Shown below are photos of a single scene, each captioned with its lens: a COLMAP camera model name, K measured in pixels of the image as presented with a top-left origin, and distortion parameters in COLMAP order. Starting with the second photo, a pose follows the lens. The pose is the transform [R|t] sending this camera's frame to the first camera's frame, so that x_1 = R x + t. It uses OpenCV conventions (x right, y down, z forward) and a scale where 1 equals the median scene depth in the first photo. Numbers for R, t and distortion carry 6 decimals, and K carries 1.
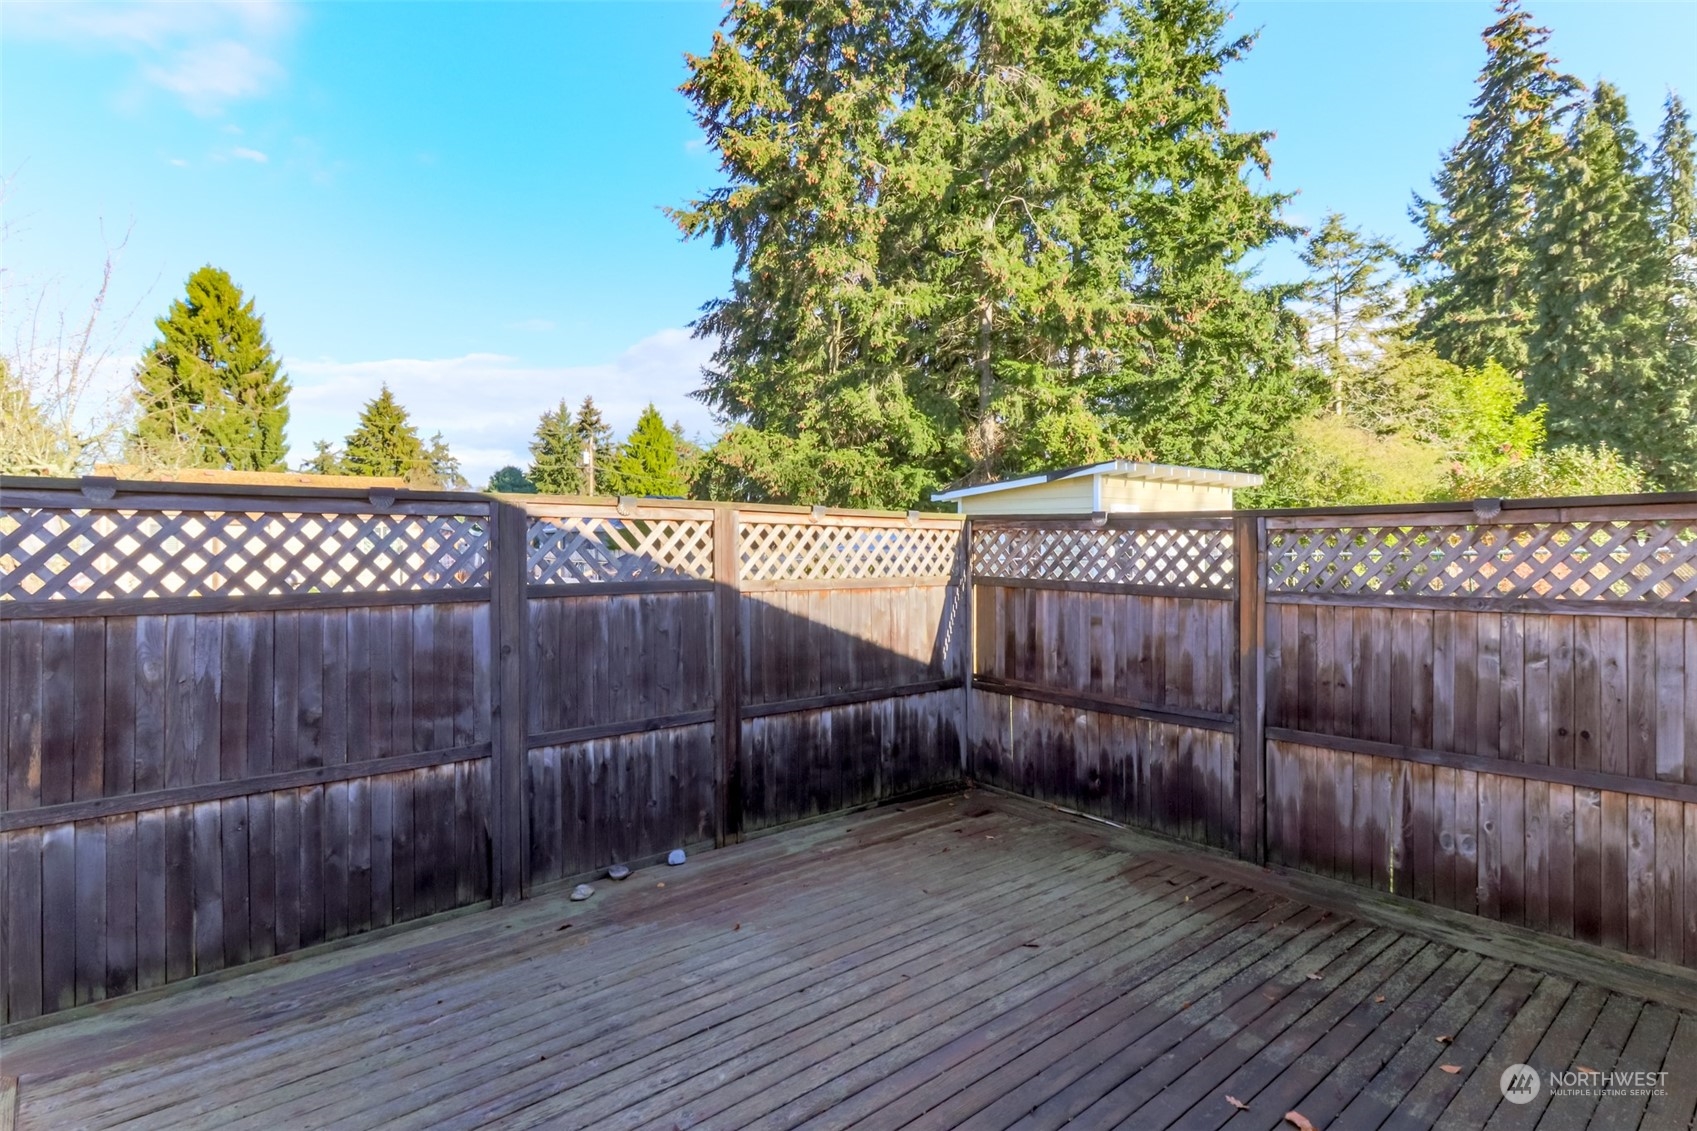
lens RADIAL K [[873.3, 0, 843.7], [0, 873.3, 543.2], [0, 0, 1]] dist [0.003361, -0.002562]
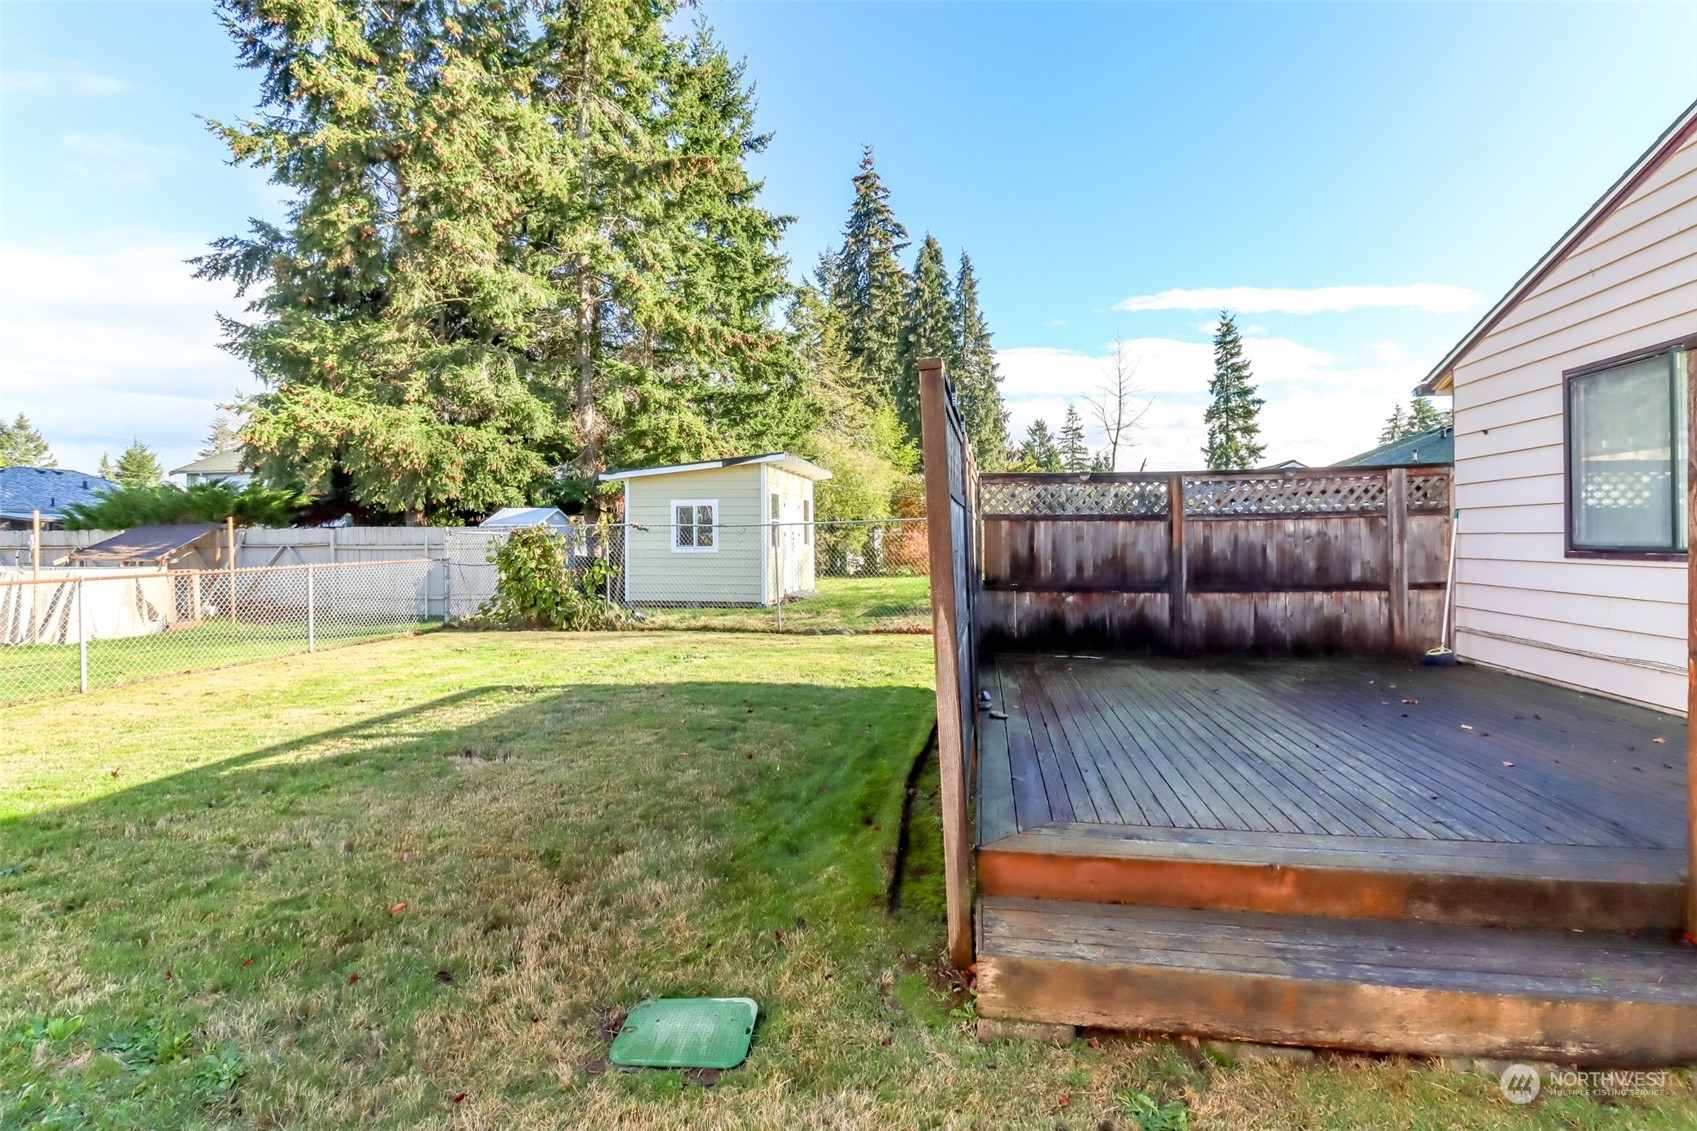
lens RADIAL K [[783.8, 0, 867.0], [0, 783.8, 527.1], [0, 0, 1]] dist [-0.003227, -0.001284]
pose [[0.758279, 0.005783, 0.651904, -0.222281], [0.004001, 0.999901, -0.013525, 0.019726], [-0.651918, 0.012864, 0.758180, 0.031183]]
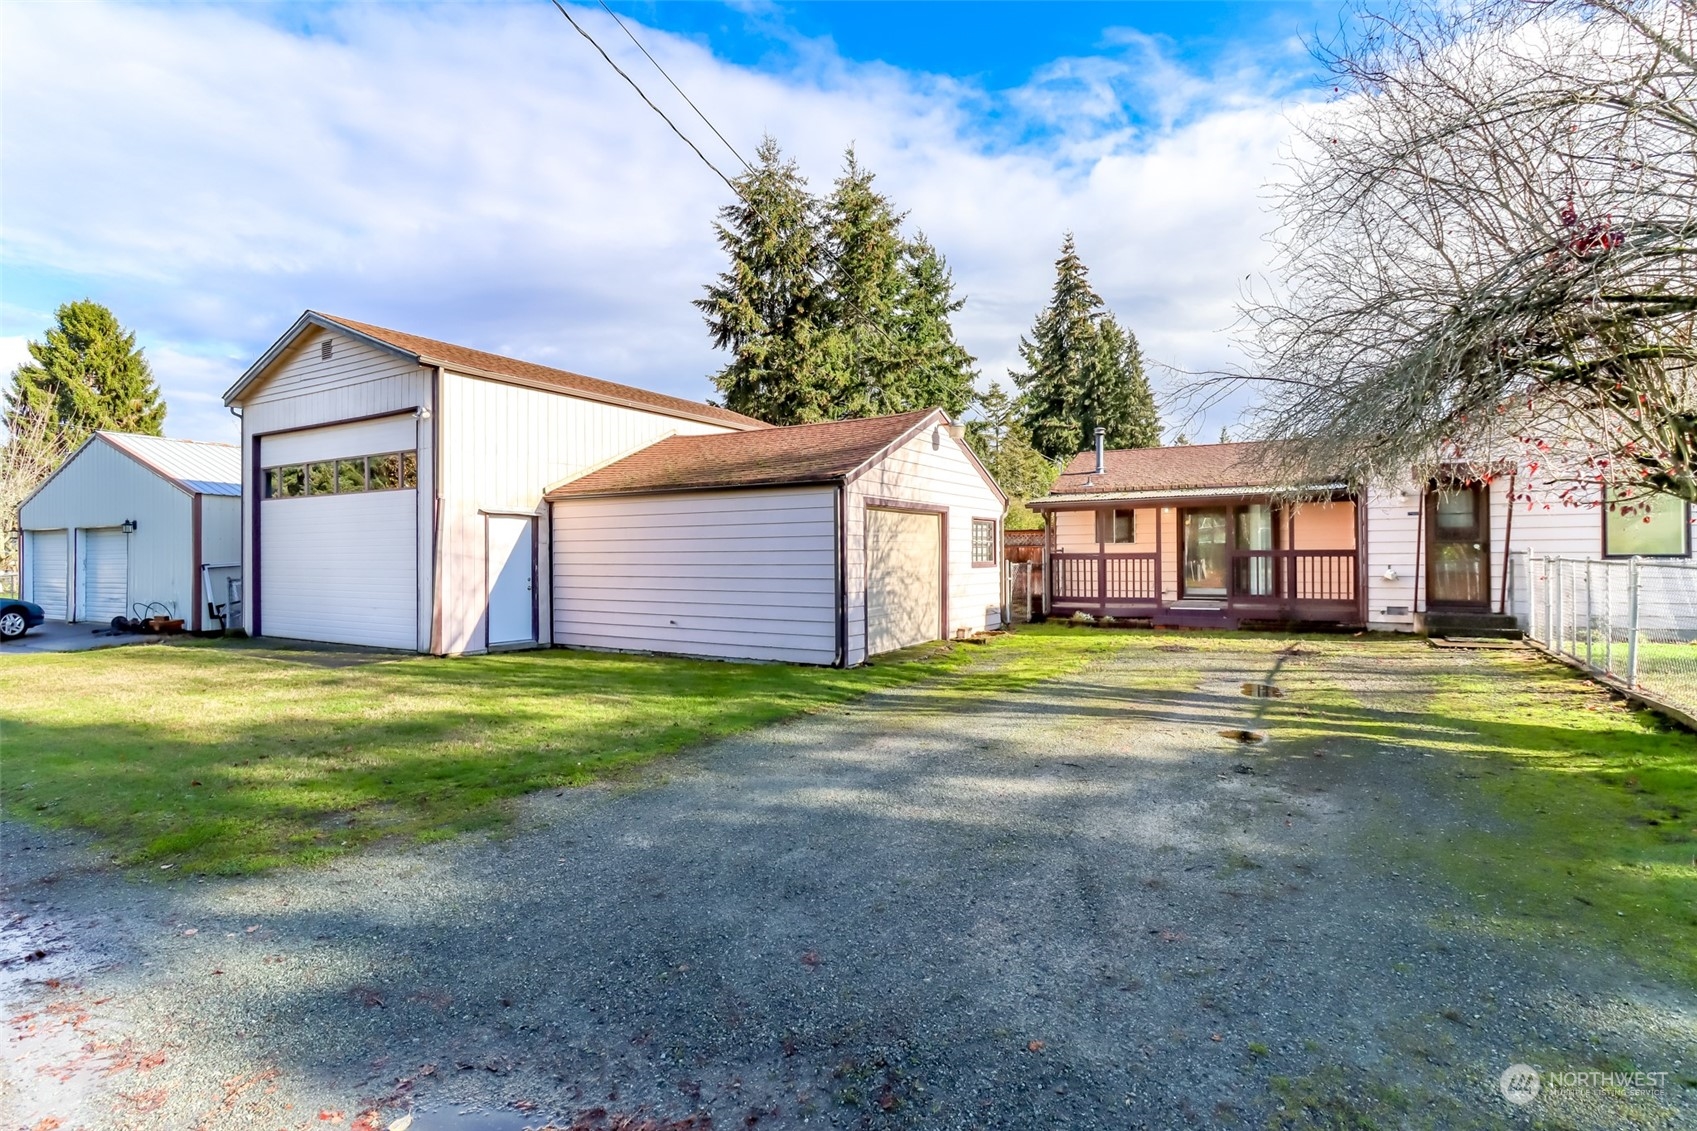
lens RADIAL K [[783.8, 0, 853.8], [0, 783.8, 556.2], [0, 0, 1]] dist [-0.003227, -0.001284]
pose [[0.931183, -0.003388, 0.364537, -0.572061], [0.004666, 0.999986, -0.002623, 0.034759], [-0.364523, 0.004143, 0.931185, -0.802737]]
